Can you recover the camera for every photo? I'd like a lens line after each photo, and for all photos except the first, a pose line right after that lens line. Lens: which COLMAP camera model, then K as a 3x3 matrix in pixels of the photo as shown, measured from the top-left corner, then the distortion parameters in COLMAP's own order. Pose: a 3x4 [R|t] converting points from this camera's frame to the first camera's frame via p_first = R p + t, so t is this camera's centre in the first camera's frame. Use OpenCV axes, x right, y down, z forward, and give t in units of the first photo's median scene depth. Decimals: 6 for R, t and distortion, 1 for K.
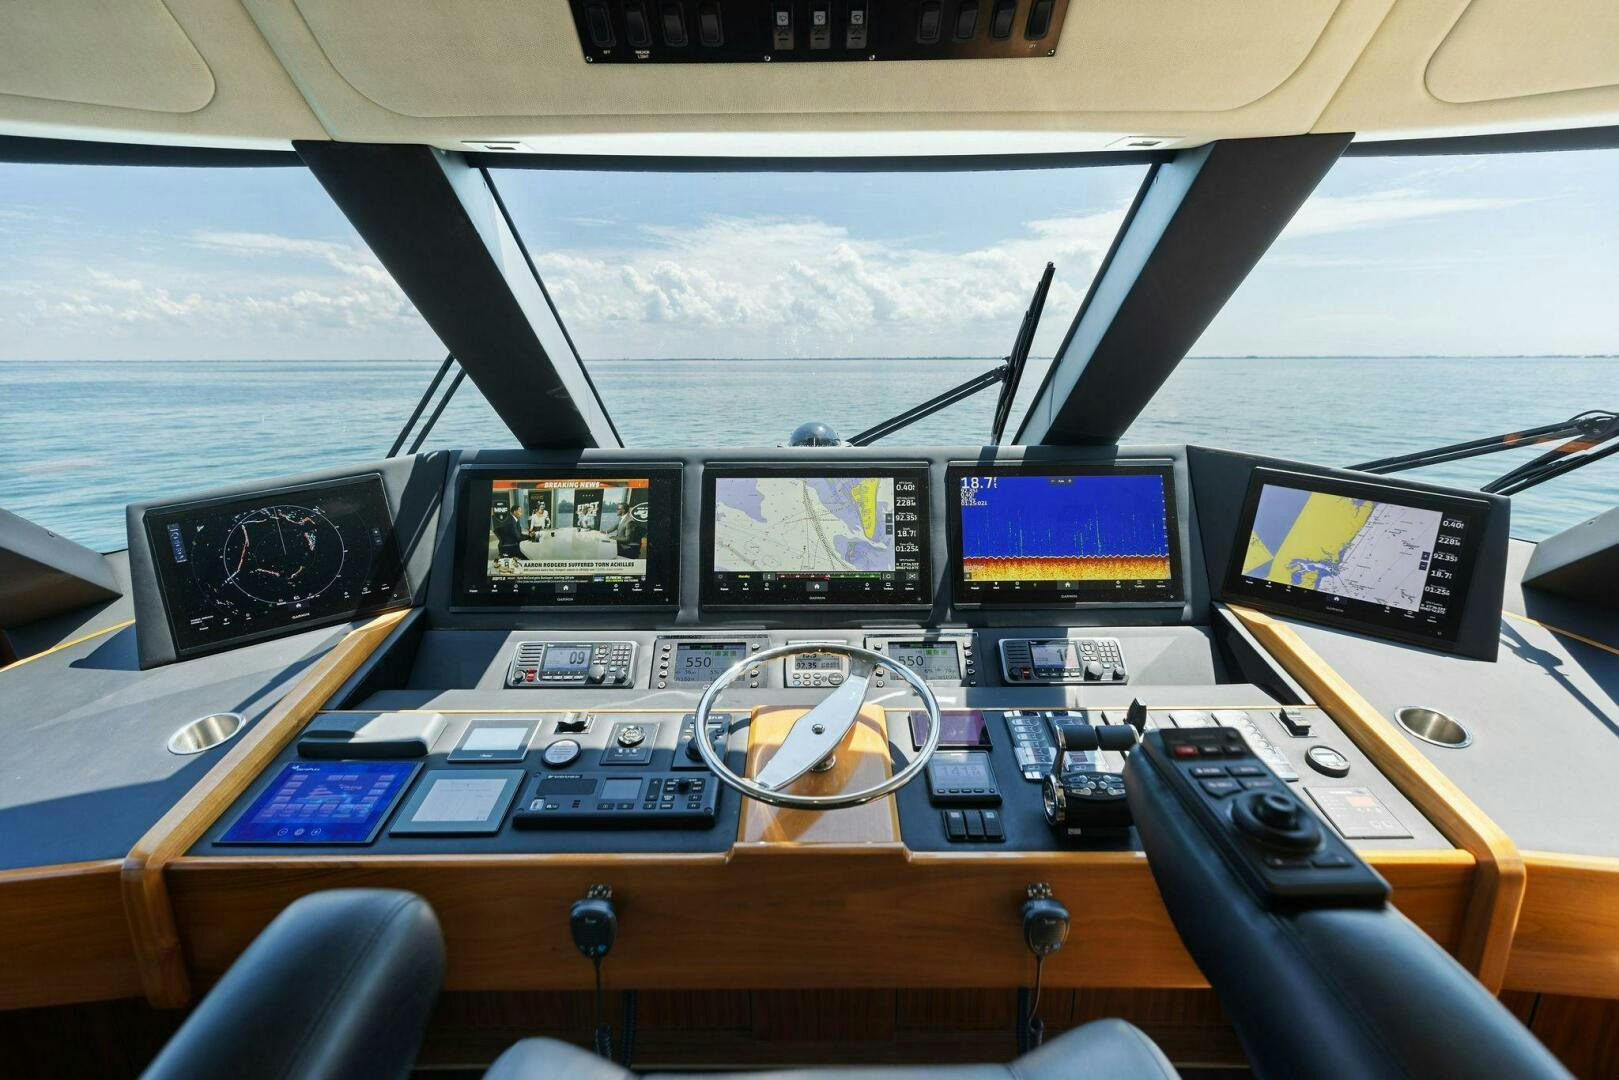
lens RADIAL K [[744.9, 0, 809.5], [0, 744.9, 540.0], [0, 0, 1]] dist [0.012730, 0.000296]
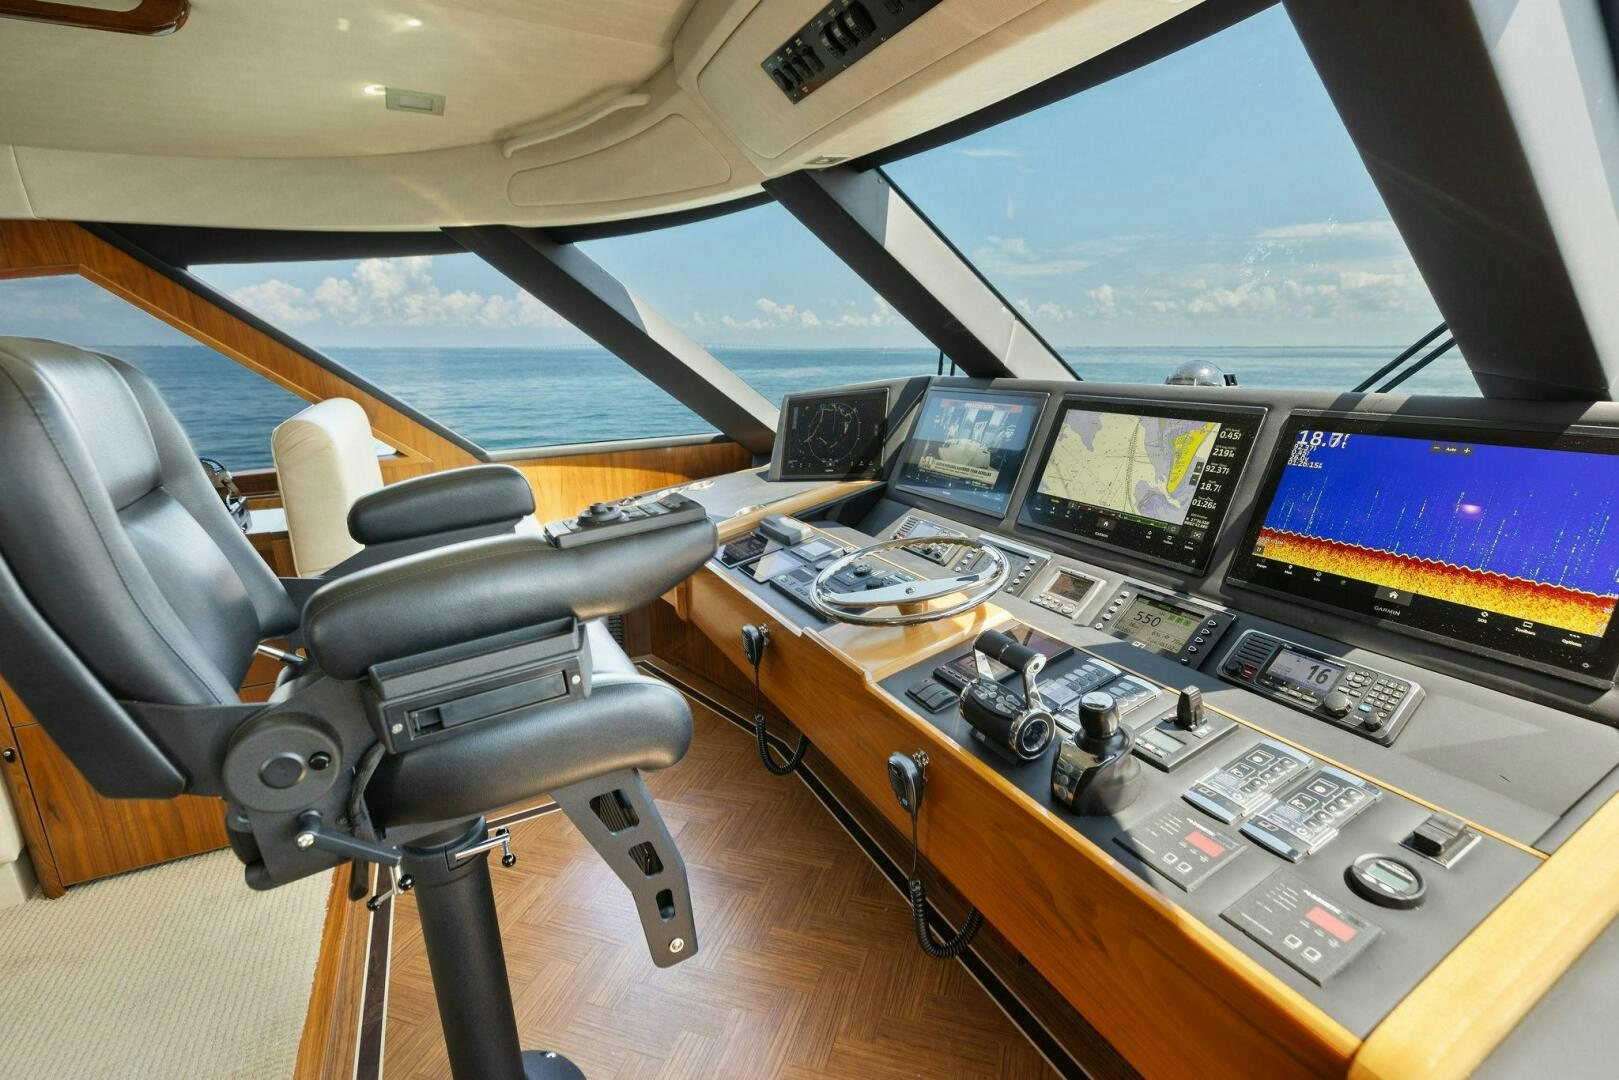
lens RADIAL K [[772.4, 0, 809.5], [0, 772.4, 540.0], [0, 0, 1]] dist [0.000109, 0.000195]
pose [[0.431359, 0.214815, -0.876233, 0.730142], [-0.211683, 0.968225, 0.133159, 0.029844], [0.876995, 0.128044, 0.463125, 0.187691]]
